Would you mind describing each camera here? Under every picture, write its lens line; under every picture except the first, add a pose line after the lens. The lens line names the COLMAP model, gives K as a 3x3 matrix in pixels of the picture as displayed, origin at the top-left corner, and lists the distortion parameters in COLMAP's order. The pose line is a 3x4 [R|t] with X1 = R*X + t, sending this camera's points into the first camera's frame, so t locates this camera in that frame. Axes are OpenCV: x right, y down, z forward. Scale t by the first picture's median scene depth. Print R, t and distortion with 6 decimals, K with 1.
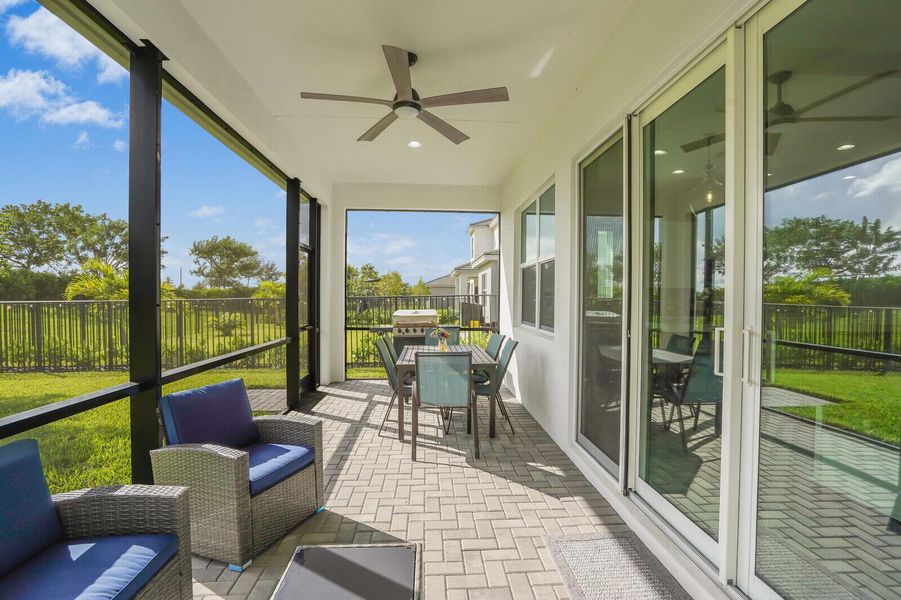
lens RADIAL K [[429.7, 0, 446.1], [0, 429.7, 298.6], [0, 0, 1]] dist [-0.061241, 0.037399]
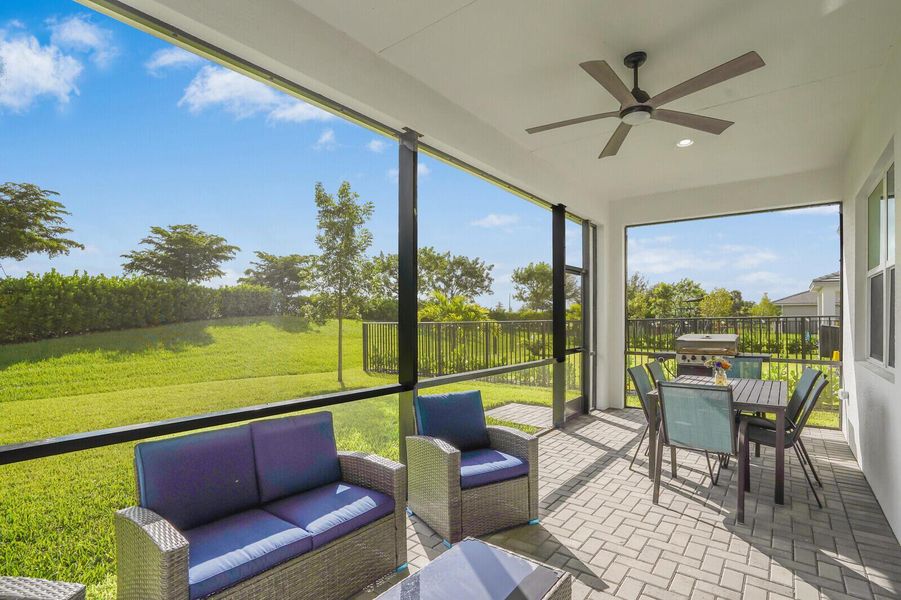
lens RADIAL K [[444.1, 0, 452.9], [0, 444.1, 314.2], [0, 0, 1]] dist [-0.002478, 0.001682]
pose [[0.763359, -0.009165, -0.645909, 0.180691], [0.000199, 0.999903, -0.013953, -0.001747], [0.645974, 0.010523, 0.763287, 0.015197]]
